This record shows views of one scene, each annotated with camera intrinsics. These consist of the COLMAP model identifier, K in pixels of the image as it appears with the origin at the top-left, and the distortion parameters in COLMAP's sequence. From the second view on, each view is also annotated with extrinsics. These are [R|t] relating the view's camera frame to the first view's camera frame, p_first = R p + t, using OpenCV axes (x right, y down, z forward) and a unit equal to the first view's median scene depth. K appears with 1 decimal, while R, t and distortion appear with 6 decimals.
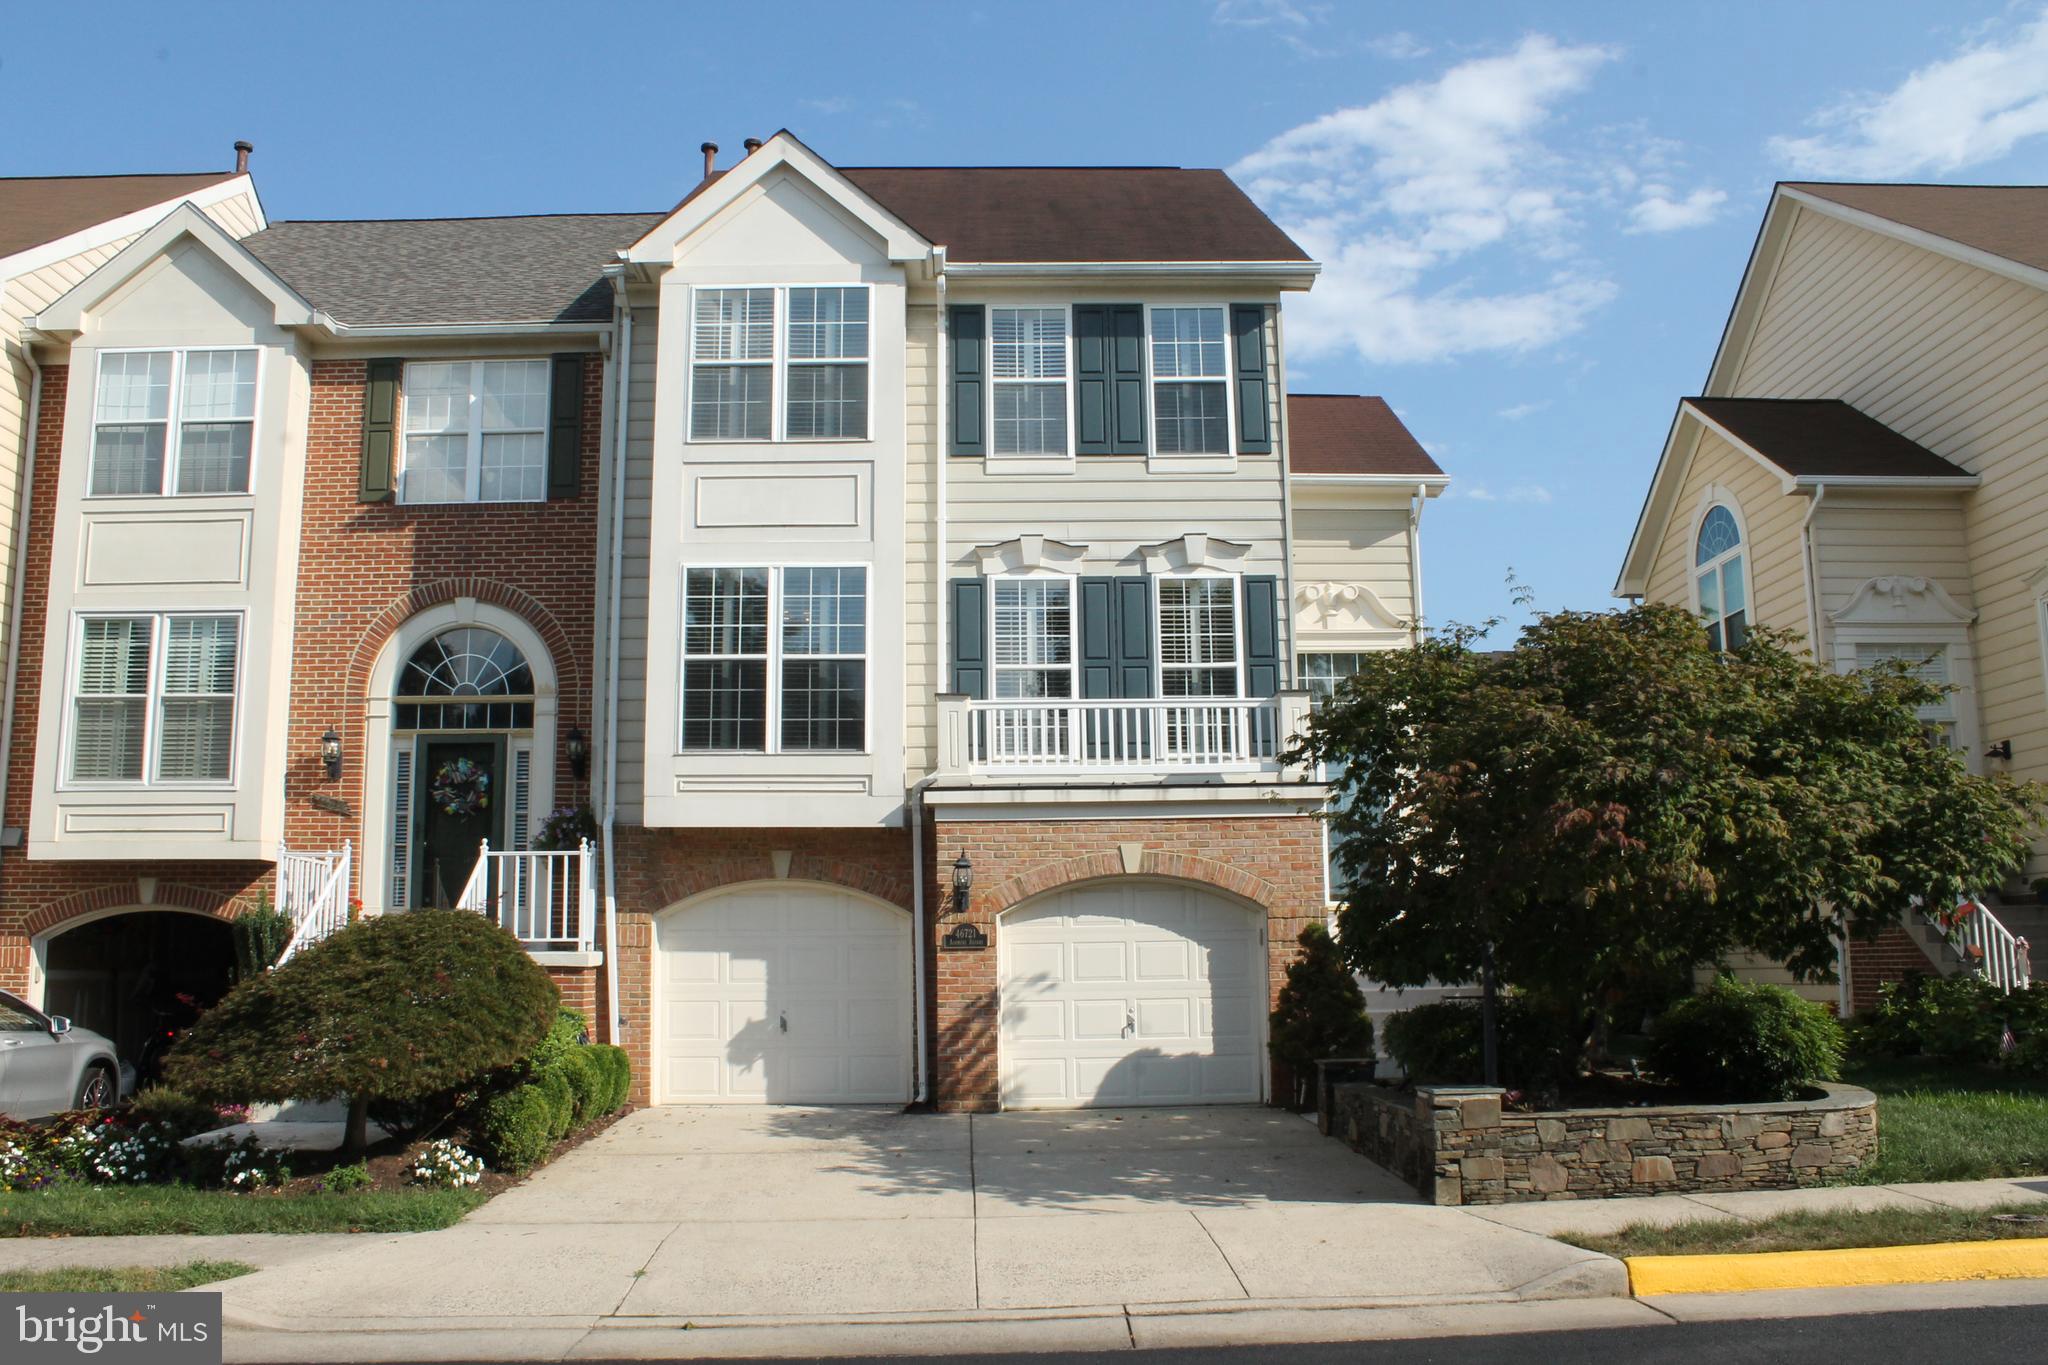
lens RADIAL K [[1726.2, 0, 1006.8], [0, 1726.2, 699.3], [0, 0, 1]] dist [-0.152520, 0.118868]
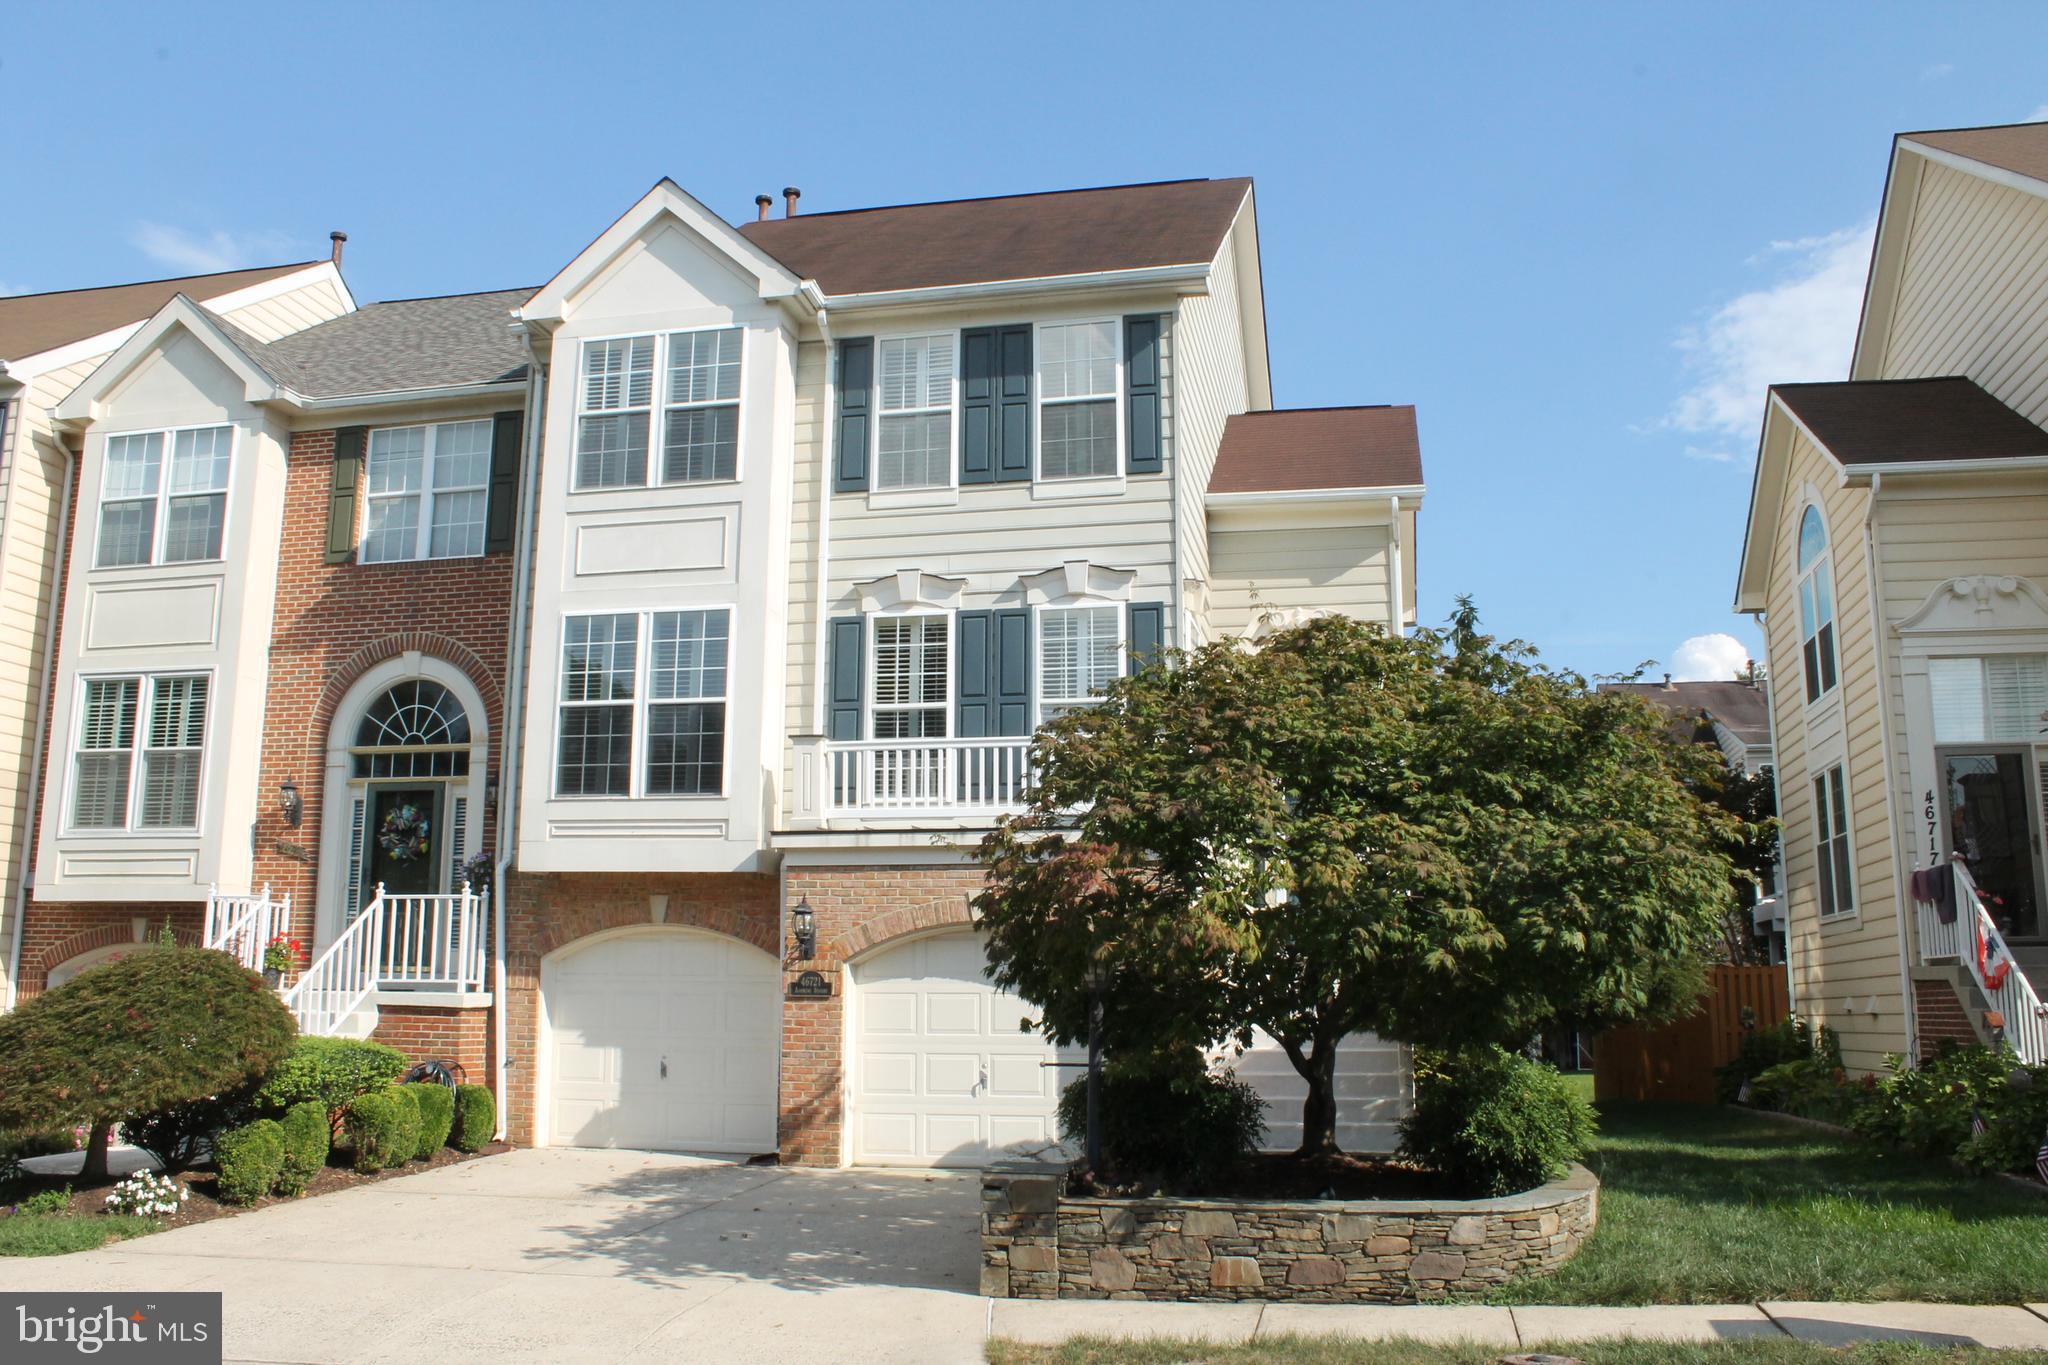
lens RADIAL K [[1726.2, 0, 1022.8], [0, 1726.2, 698.4], [0, 0, 1]] dist [-0.152520, 0.118868]
pose [[0.974785, -0.023918, -0.221858, 0.289105], [0.018111, 0.999439, -0.028175, 0.005256], [0.222408, 0.023447, 0.974672, 0.072923]]
